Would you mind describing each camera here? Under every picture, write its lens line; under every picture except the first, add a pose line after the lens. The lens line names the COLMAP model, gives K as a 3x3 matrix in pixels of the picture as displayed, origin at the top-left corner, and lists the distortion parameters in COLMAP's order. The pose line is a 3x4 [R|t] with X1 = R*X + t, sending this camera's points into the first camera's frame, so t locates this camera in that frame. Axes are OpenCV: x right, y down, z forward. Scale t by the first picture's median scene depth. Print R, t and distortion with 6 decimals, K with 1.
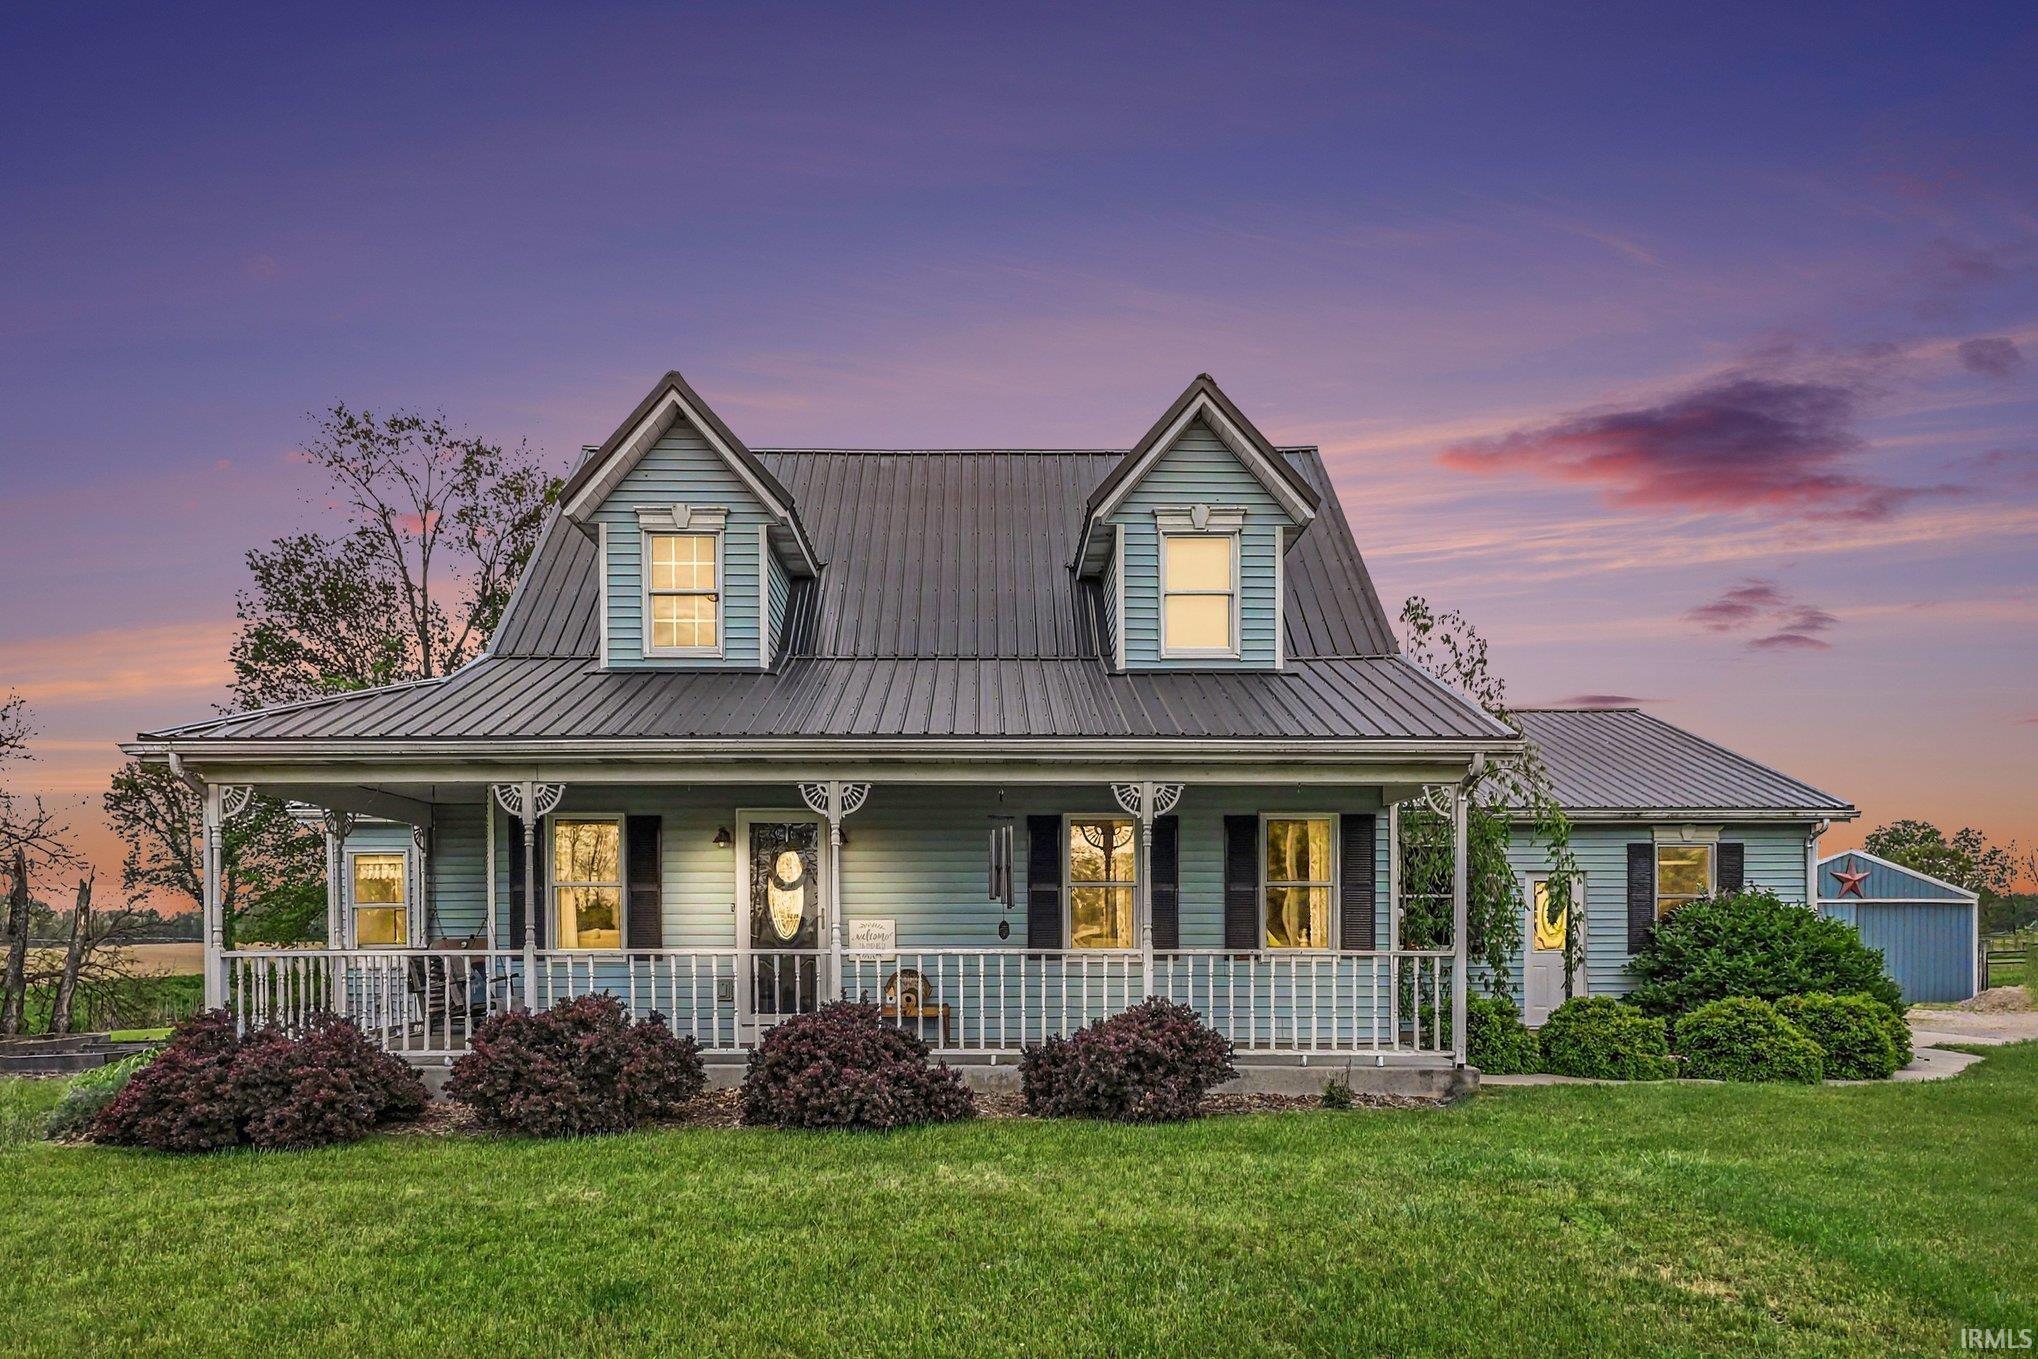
lens RADIAL K [[937.7, 0, 1019.1], [0, 937.7, 702.7], [0, 0, 1]] dist [0.012088, 0.000071]
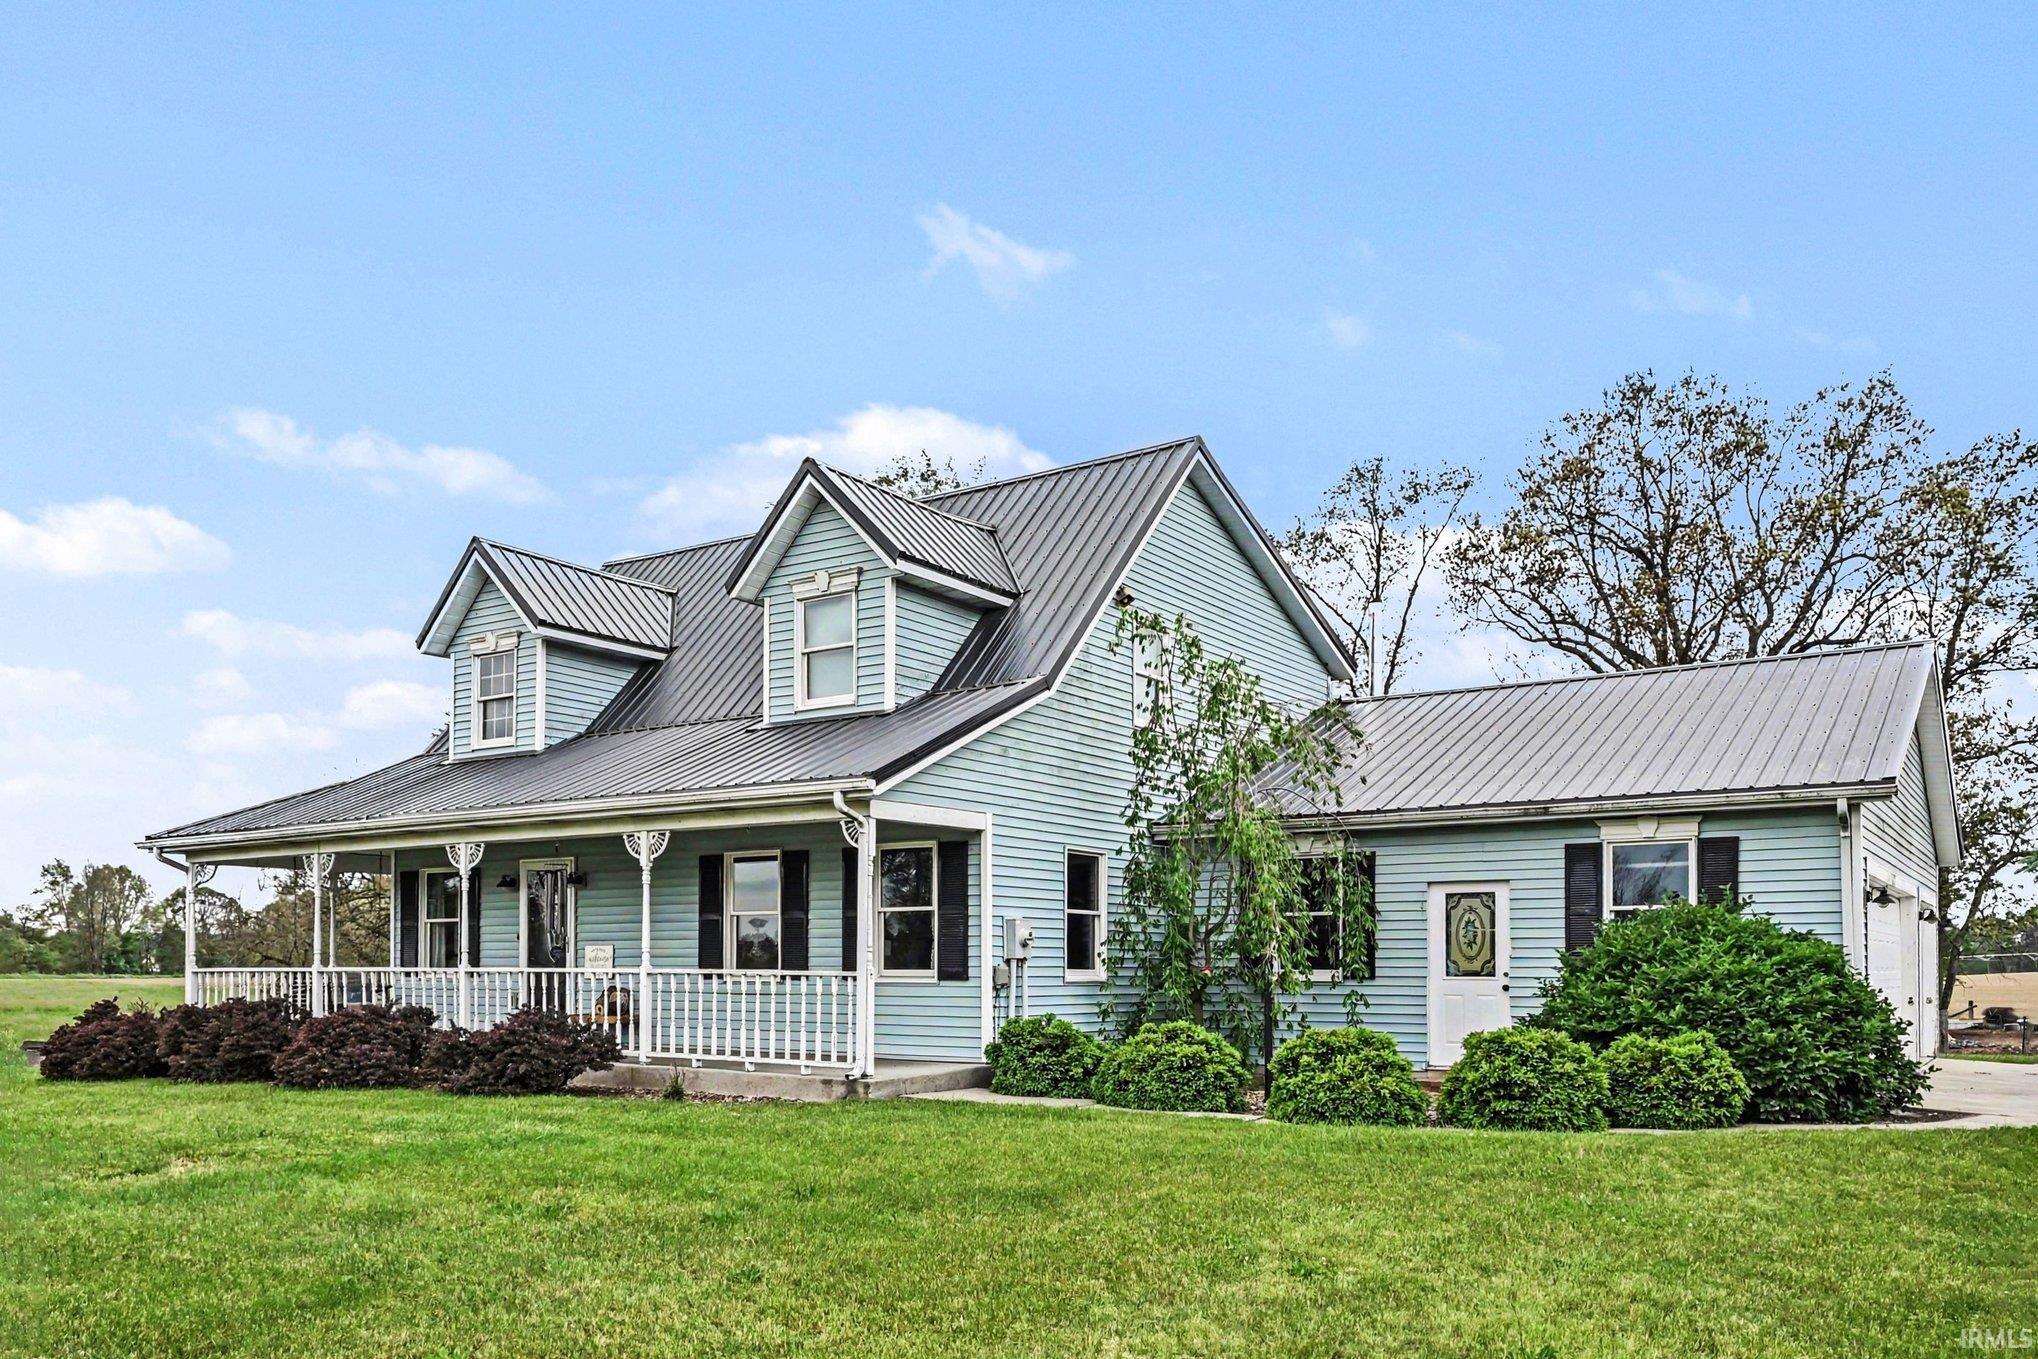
lens RADIAL K [[1003.1, 0, 1014.0], [0, 1003.1, 669.9], [0, 0, 1]] dist [-0.000483, 0.001281]
pose [[0.906189, -0.116797, -0.406423, 0.812220], [0.101782, 0.993088, -0.058449, 0.000767], [0.410441, 0.011599, 0.911813, 0.002053]]
